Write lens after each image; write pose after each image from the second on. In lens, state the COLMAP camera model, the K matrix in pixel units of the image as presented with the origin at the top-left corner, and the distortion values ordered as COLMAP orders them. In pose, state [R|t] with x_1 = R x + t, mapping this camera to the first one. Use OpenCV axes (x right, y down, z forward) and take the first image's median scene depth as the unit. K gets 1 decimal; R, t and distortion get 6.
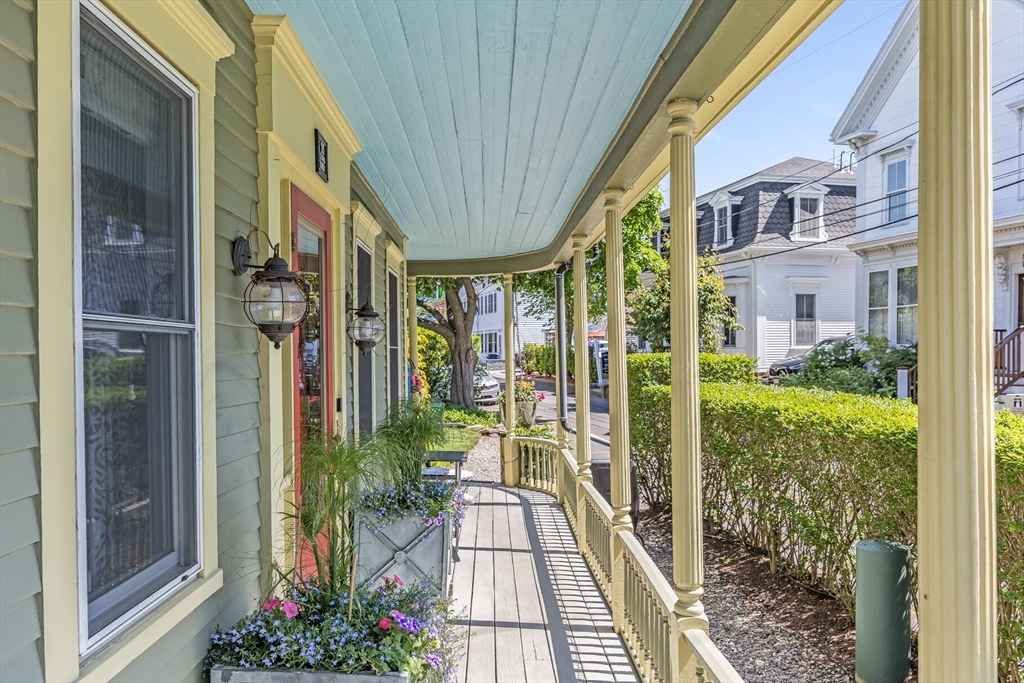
lens RADIAL K [[863.9, 0, 511.6], [0, 863.9, 344.8], [0, 0, 1]] dist [0.014205, -0.000431]
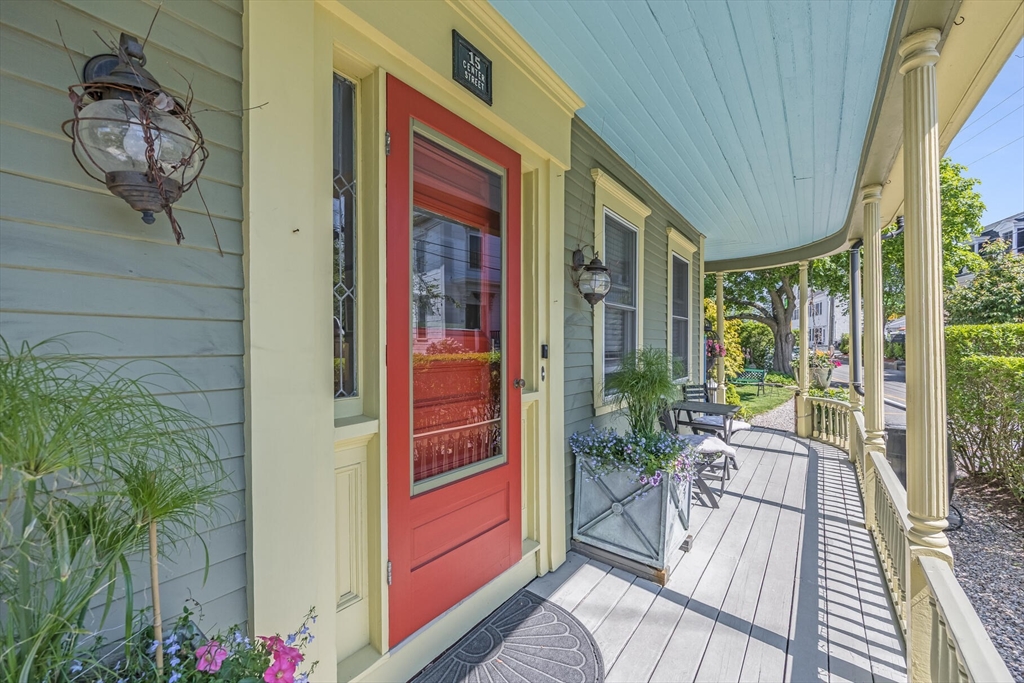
lens RADIAL K [[430.2, 0, 509.8], [0, 430.2, 346.8], [0, 0, 1]] dist [0.003203, -0.000833]
pose [[0.795700, 0.012005, -0.605571, 0.037730], [-0.000124, 0.999807, 0.019657, 0.027458], [0.605690, -0.015566, 0.795548, 0.291284]]
